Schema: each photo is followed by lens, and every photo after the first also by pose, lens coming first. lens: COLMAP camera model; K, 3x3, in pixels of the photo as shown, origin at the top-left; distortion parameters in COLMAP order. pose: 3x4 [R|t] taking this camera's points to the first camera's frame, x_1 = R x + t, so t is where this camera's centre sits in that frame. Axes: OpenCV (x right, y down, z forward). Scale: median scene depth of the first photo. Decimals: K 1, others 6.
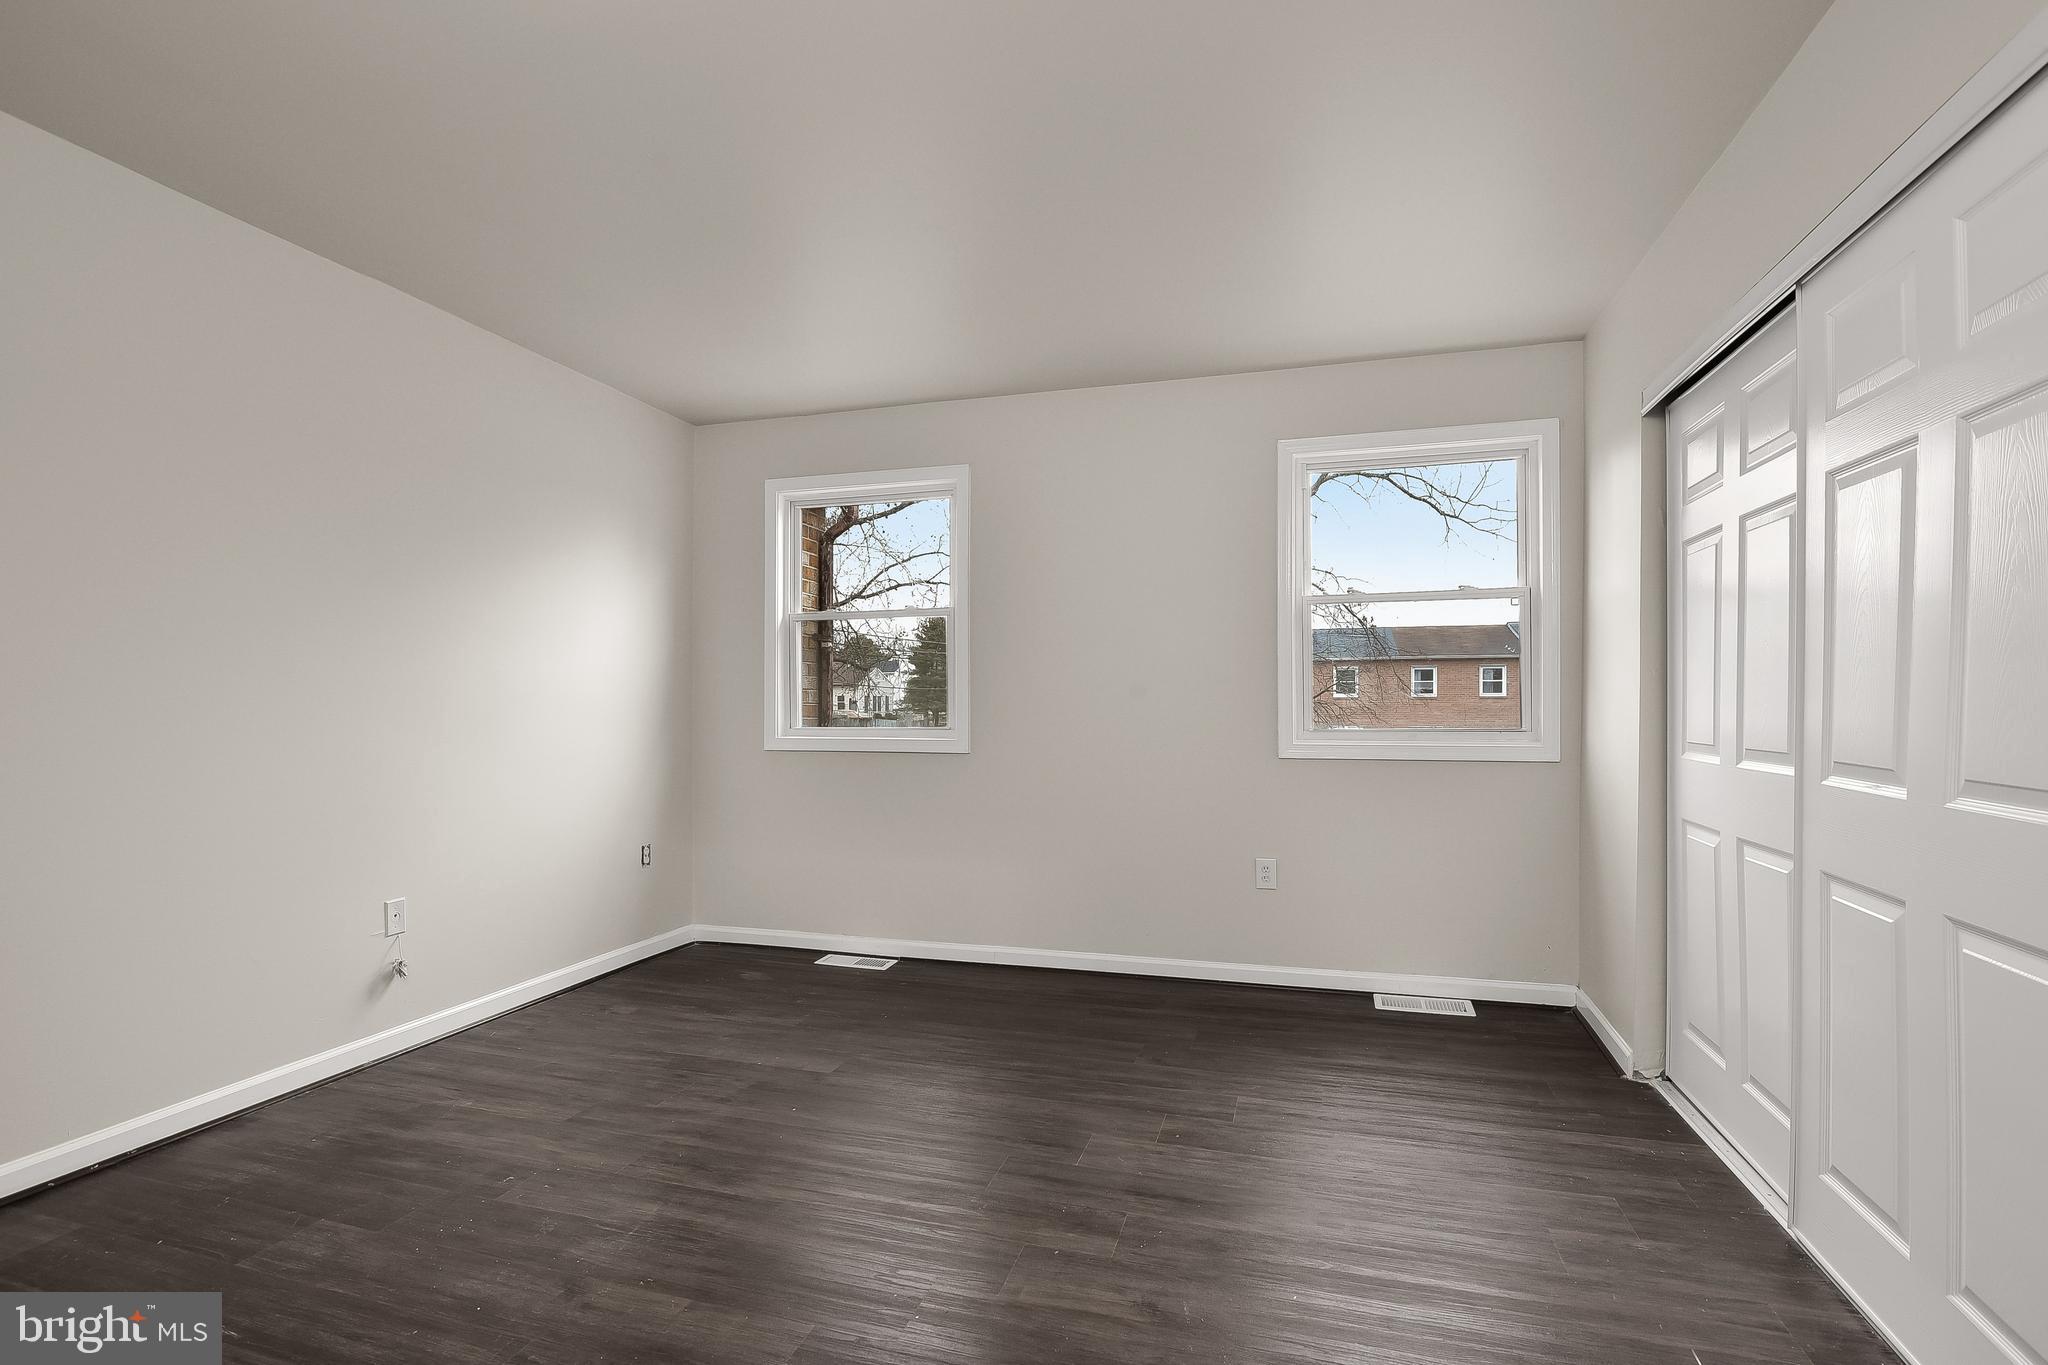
lens RADIAL K [[967.9, 0, 1028.5], [0, 967.9, 704.7], [0, 0, 1]] dist [-0.001614, -0.000018]
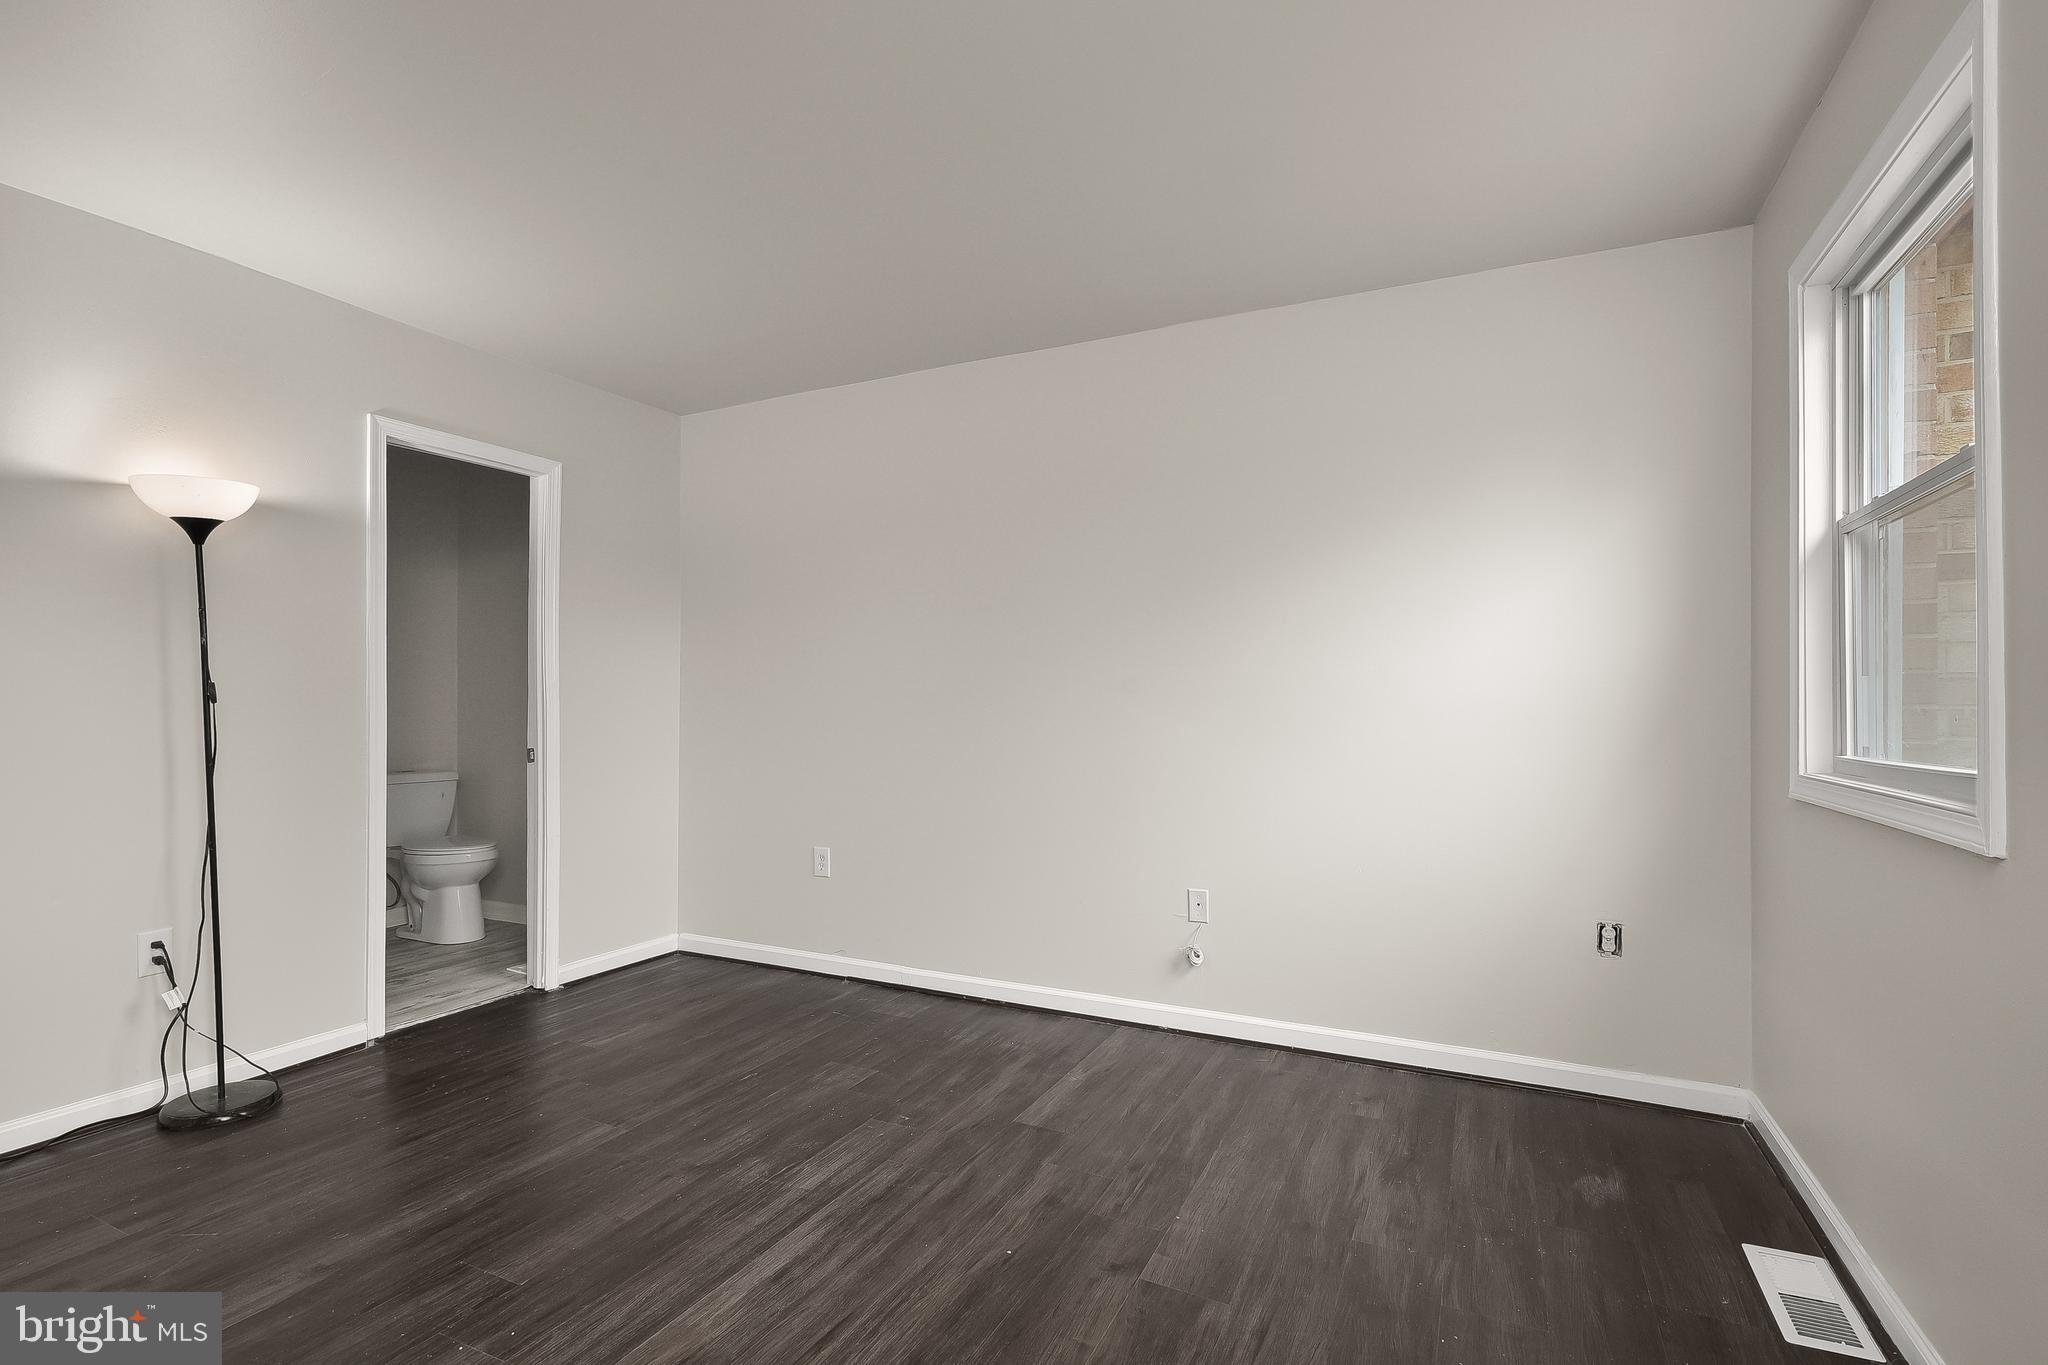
lens RADIAL K [[967.9, 0, 1028.5], [0, 967.9, 704.7], [0, 0, 1]] dist [-0.001614, -0.000018]
pose [[-0.165851, 0.003315, -0.986145, 0.430021], [-0.002093, 0.999991, 0.003714, -0.005381], [0.986149, 0.002680, -0.165842, 0.999188]]
